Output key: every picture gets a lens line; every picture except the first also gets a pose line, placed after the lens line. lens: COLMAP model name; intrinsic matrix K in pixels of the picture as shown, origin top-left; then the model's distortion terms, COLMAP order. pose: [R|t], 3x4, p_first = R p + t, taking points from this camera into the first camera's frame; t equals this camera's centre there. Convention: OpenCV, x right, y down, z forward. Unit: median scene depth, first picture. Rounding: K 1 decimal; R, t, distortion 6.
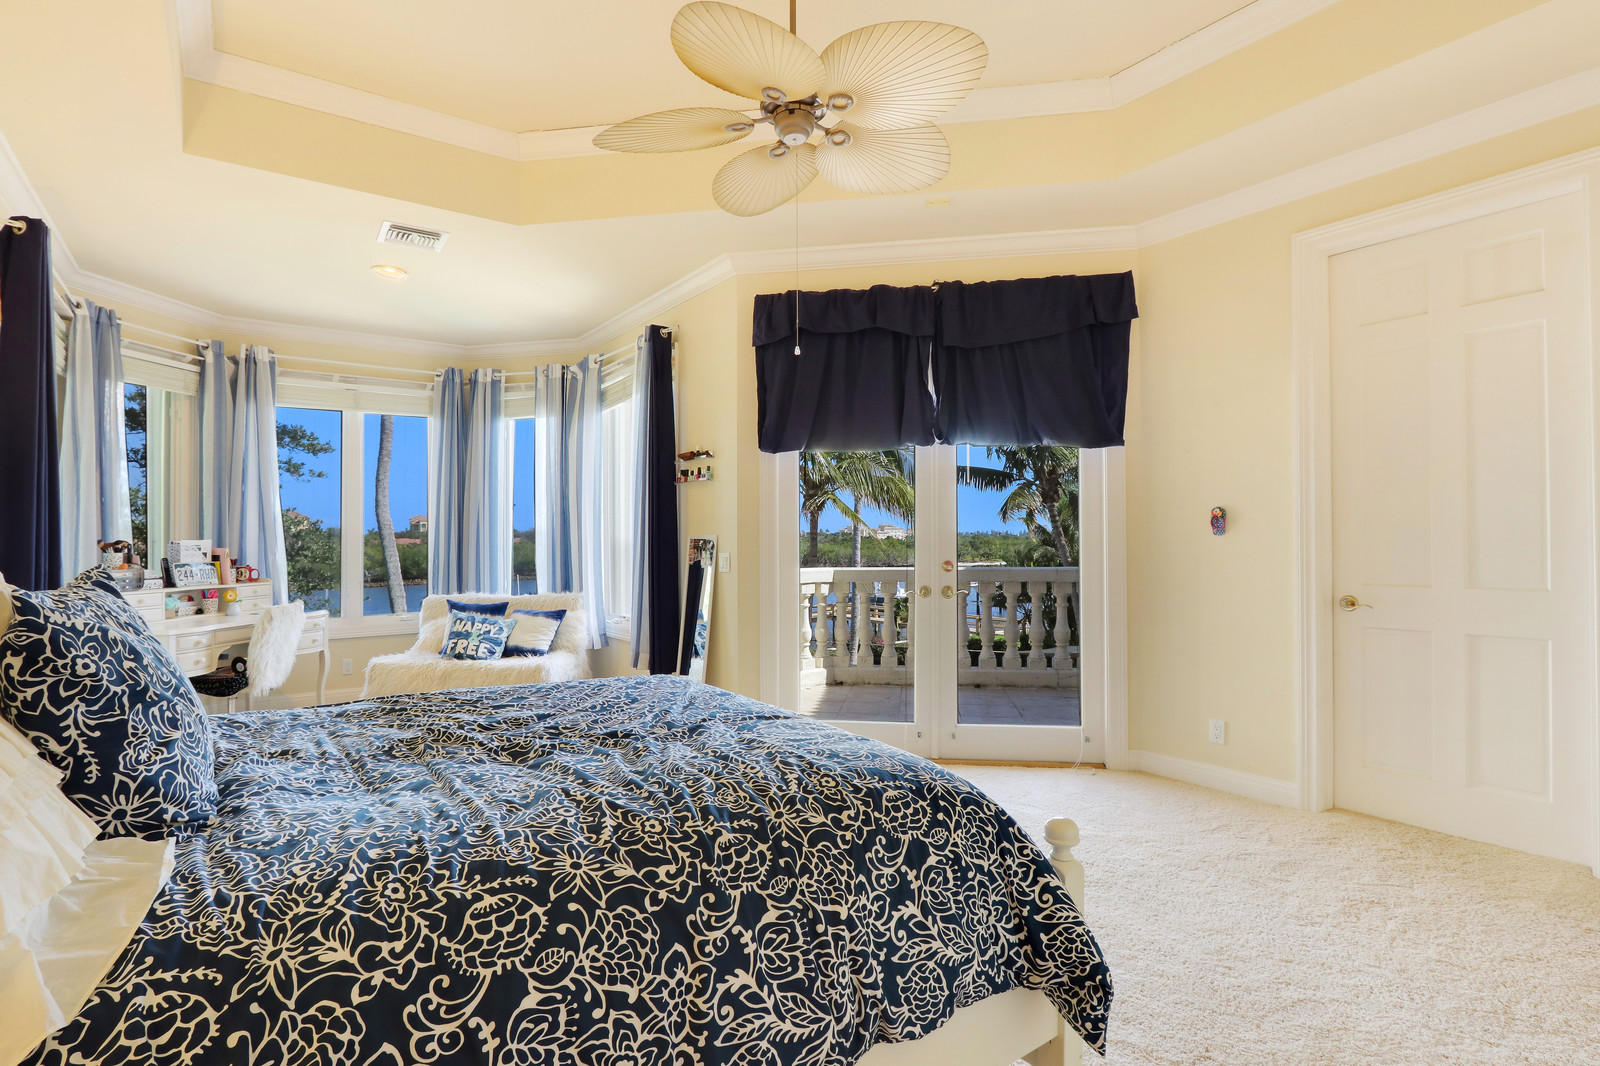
lens RADIAL K [[774.5, 0, 775.6], [0, 774.5, 525.9], [0, 0, 1]] dist [-0.007736, 0.000595]
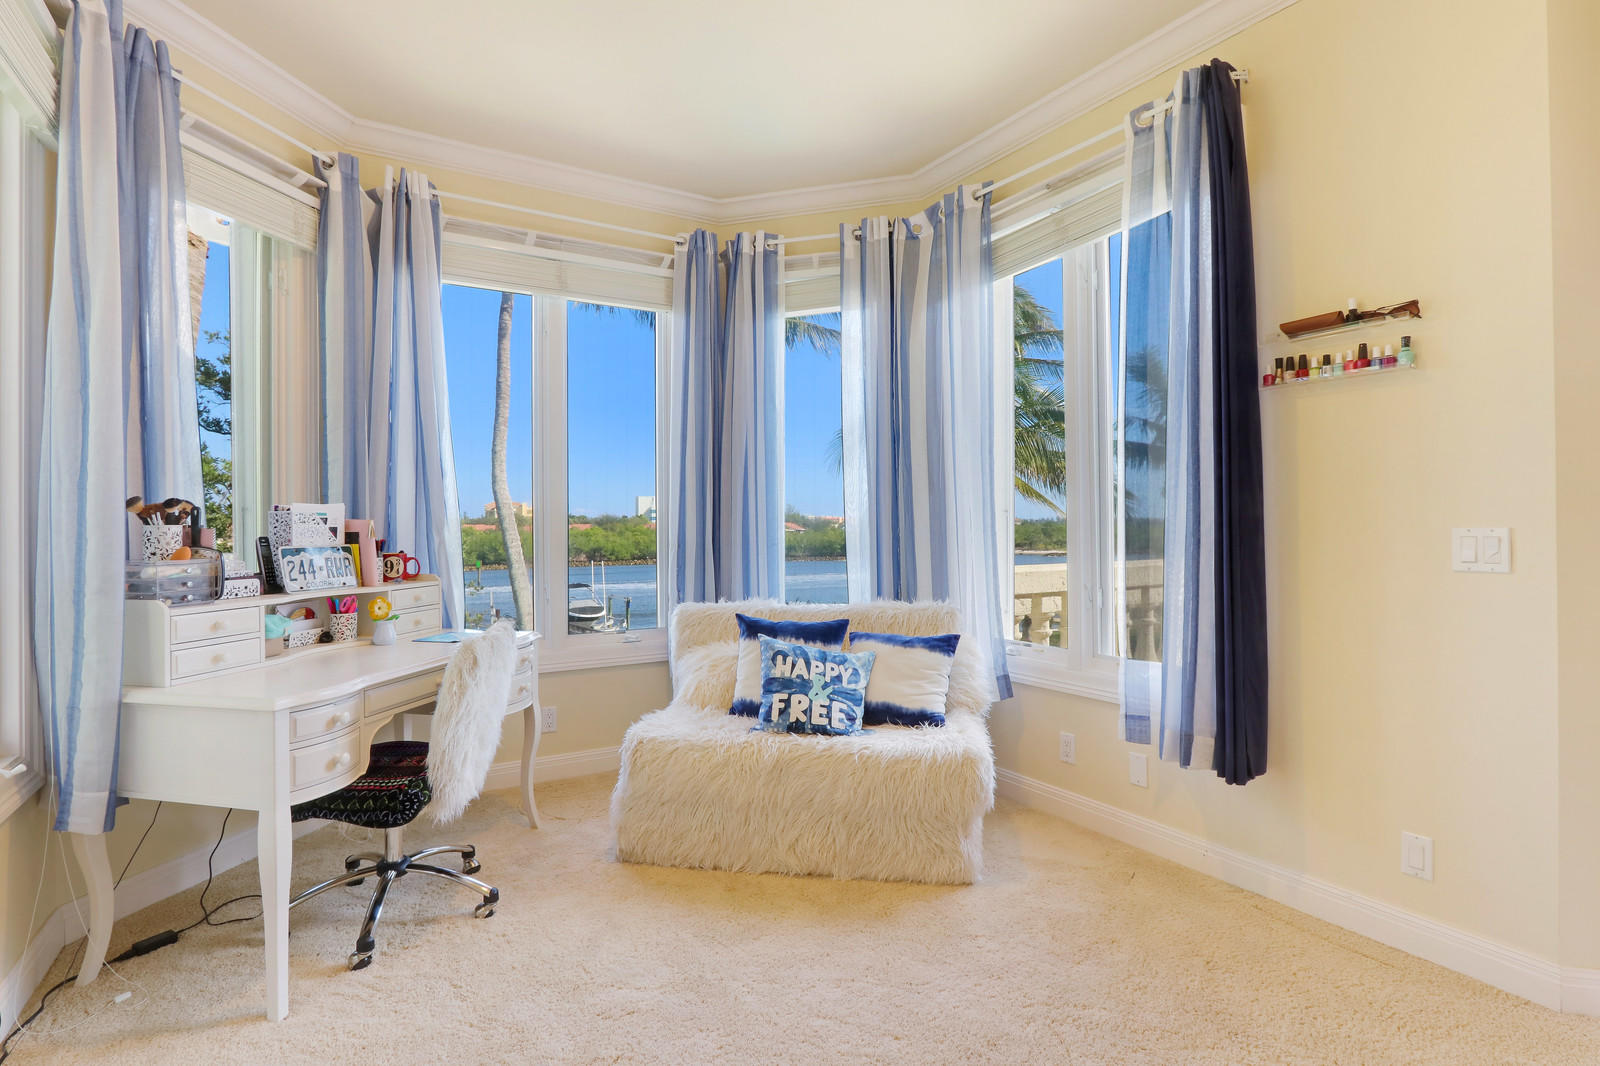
lens RADIAL K [[799.4, 0, 796.4], [0, 799.4, 526.6], [0, 0, 1]] dist [-0.027875, 0.008833]
pose [[0.997071, 0.002577, -0.076442, -0.358160], [-0.001148, 0.999824, 0.018744, 0.022172], [0.076477, -0.018601, 0.996898, 0.451770]]
